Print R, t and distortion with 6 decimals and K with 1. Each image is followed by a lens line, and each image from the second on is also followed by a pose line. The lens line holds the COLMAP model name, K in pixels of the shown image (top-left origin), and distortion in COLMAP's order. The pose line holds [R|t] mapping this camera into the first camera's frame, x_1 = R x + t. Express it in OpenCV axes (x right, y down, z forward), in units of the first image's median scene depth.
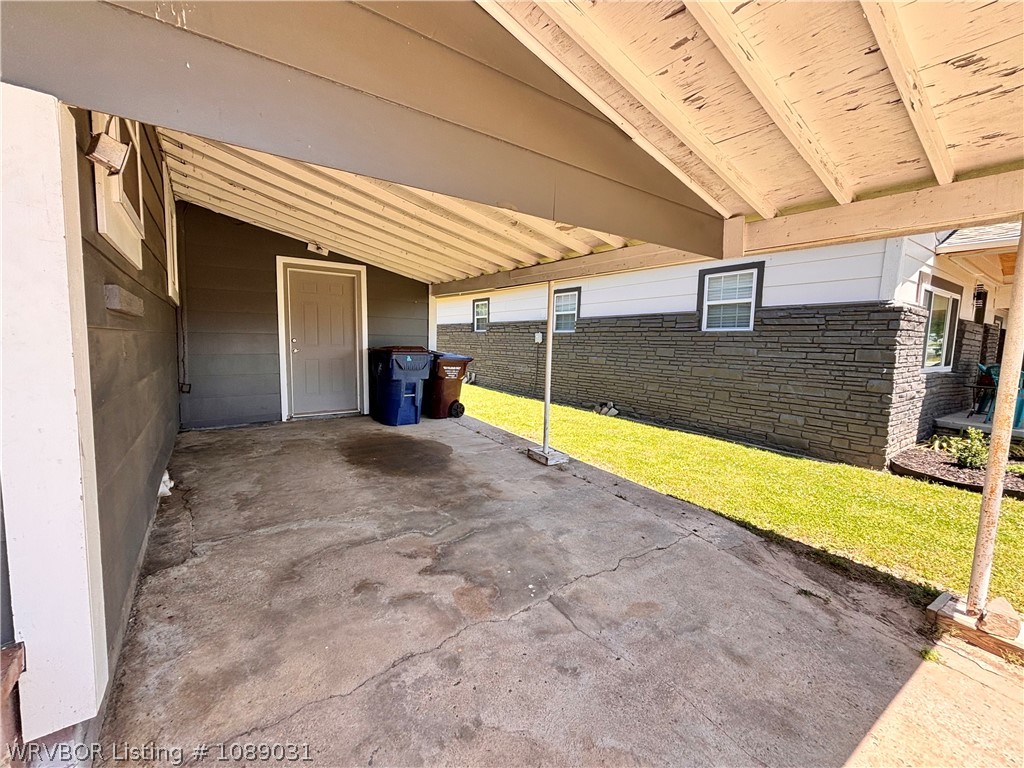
lens RADIAL K [[413.7, 0, 515.2], [0, 413.7, 379.5], [0, 0, 1]] dist [0.001547, -0.000090]
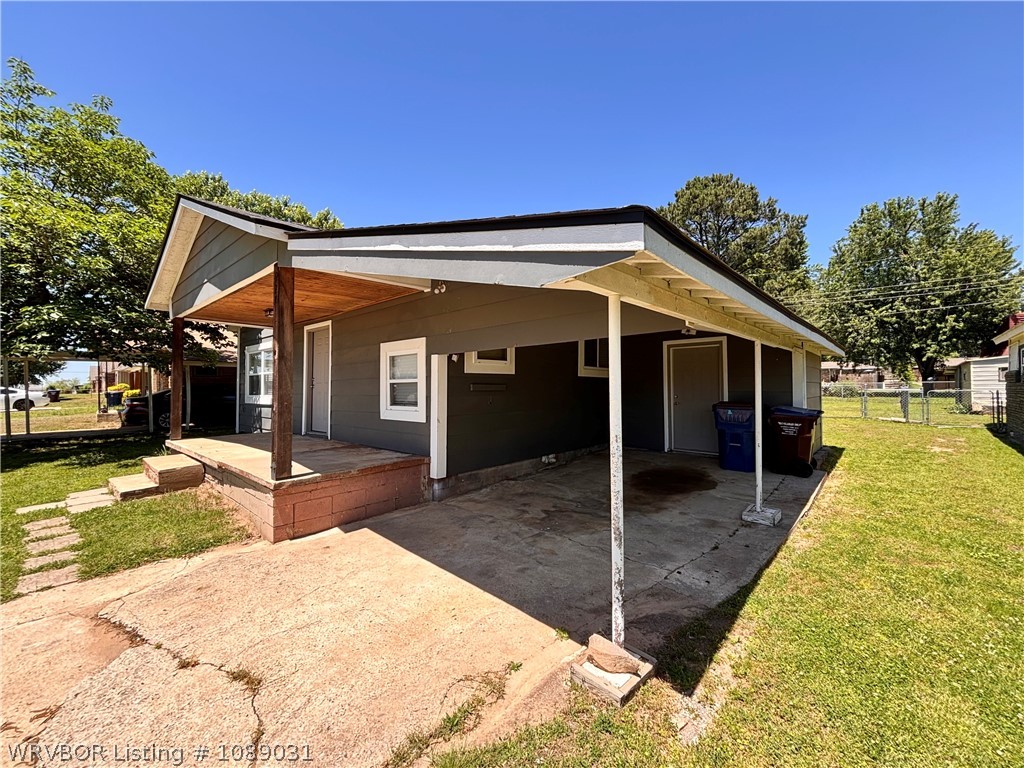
lens RADIAL K [[413.7, 0, 515.4], [0, 413.7, 382.7], [0, 0, 1]] dist [0.001547, -0.000090]
pose [[0.203908, -0.031219, -0.978492, 1.313153], [-0.084721, 0.995179, -0.049407, -0.040895], [0.975317, 0.092973, 0.200280, 0.285393]]
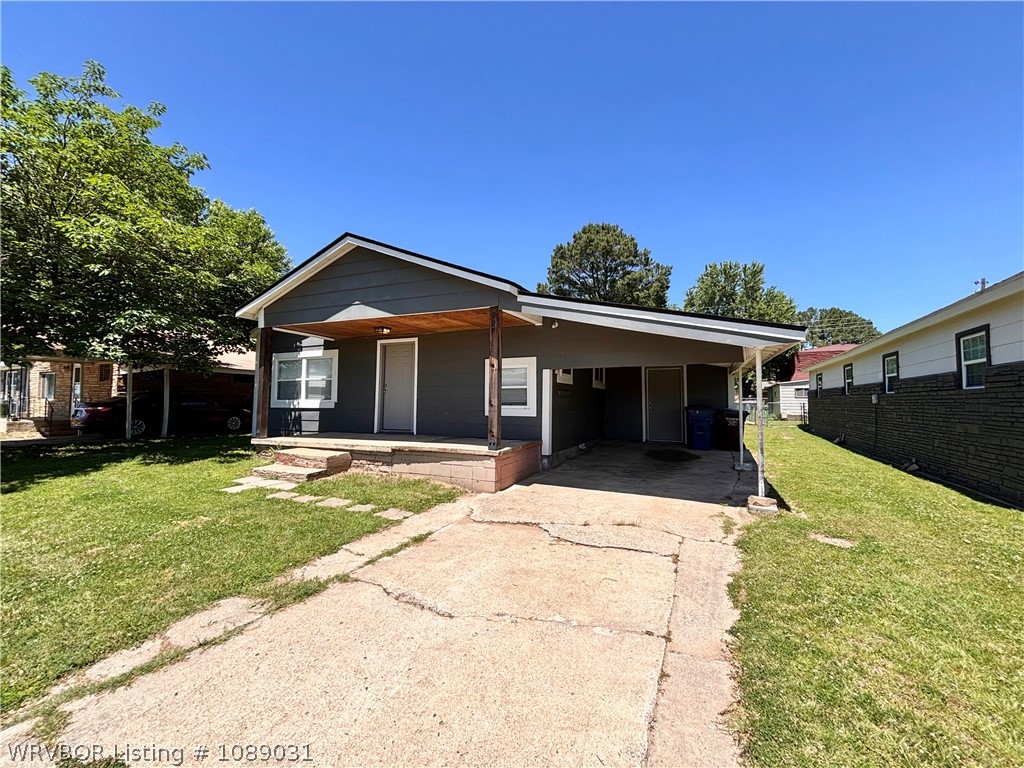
lens RADIAL K [[413.7, 0, 515.4], [0, 413.7, 383.3], [0, 0, 1]] dist [0.001547, -0.000090]
pose [[0.486636, -0.055774, -0.871822, 1.627850], [-0.078994, 0.991062, -0.107495, 0.145503], [0.870026, 0.121180, 0.477881, -1.008286]]
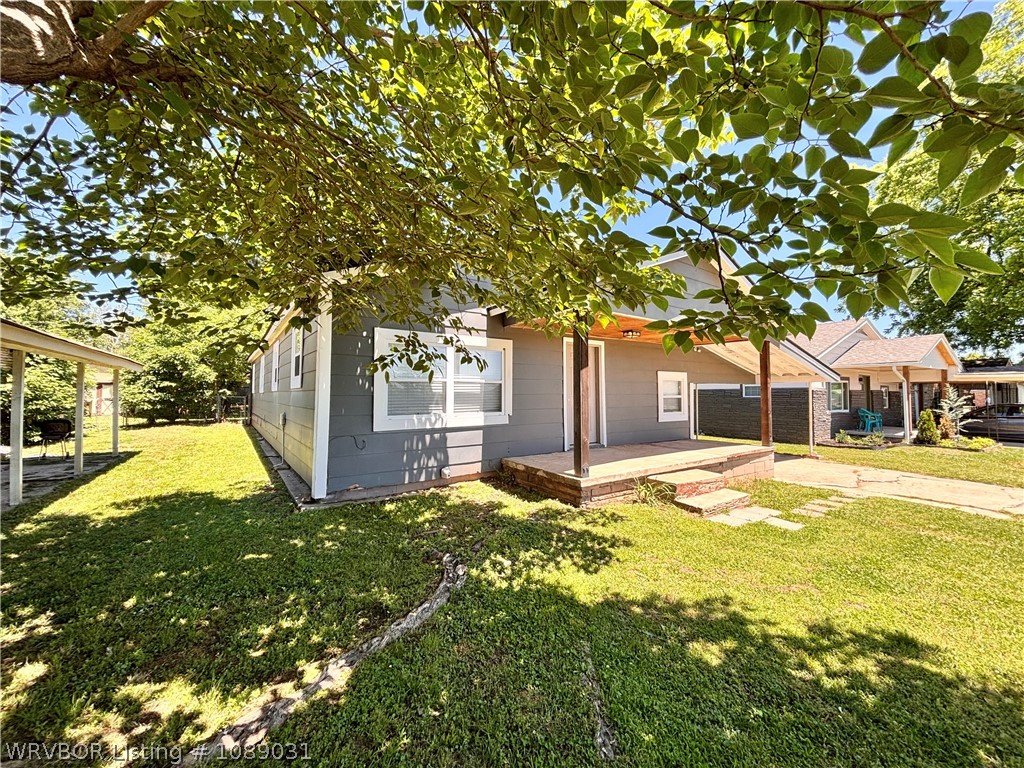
lens RADIAL K [[413.7, 0, 506.4], [0, 413.7, 380.0], [0, 0, 1]] dist [0.001547, -0.000090]
pose [[0.998579, -0.024336, -0.047420, -1.606531], [0.017387, 0.989742, -0.141804, 0.182157], [0.050384, 0.140778, 0.988758, -2.824570]]
